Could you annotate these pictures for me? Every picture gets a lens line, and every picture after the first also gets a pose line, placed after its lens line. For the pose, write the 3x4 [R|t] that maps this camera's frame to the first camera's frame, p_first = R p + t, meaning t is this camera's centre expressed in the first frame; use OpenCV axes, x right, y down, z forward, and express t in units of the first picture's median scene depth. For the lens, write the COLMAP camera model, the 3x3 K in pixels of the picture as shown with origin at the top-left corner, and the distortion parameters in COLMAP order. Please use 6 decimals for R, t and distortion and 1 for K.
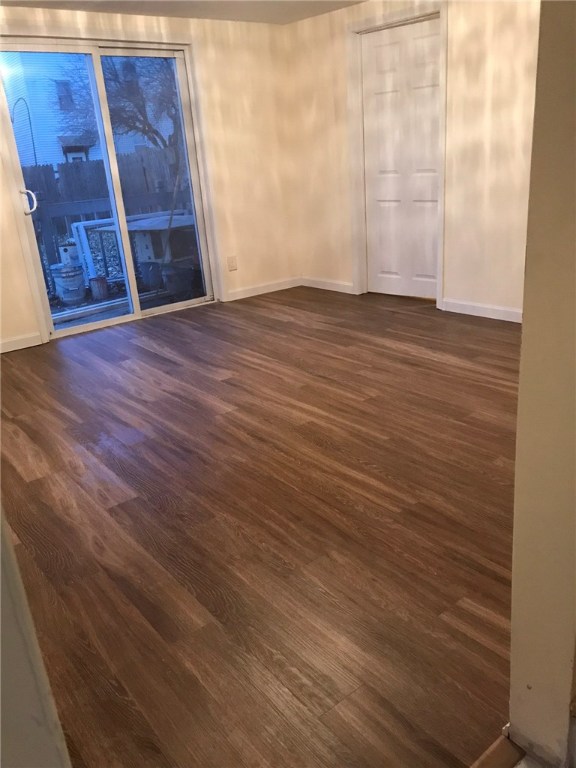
lens RADIAL K [[633.6, 0, 288.0], [0, 633.6, 384.0], [0, 0, 1]] dist [0.024722, -0.009784]
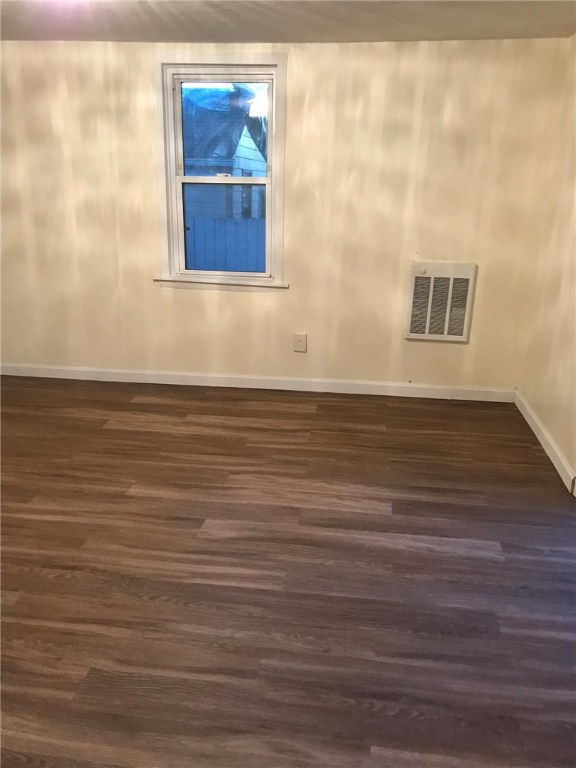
lens RADIAL K [[633.6, 0, 288.0], [0, 633.6, 384.0], [0, 0, 1]] dist [0.024722, -0.009784]
pose [[-0.722724, 0.262068, -0.639523, 0.270614], [-0.208230, 0.799759, 0.563051, -0.598905], [0.659022, 0.540098, -0.523435, 1.429885]]
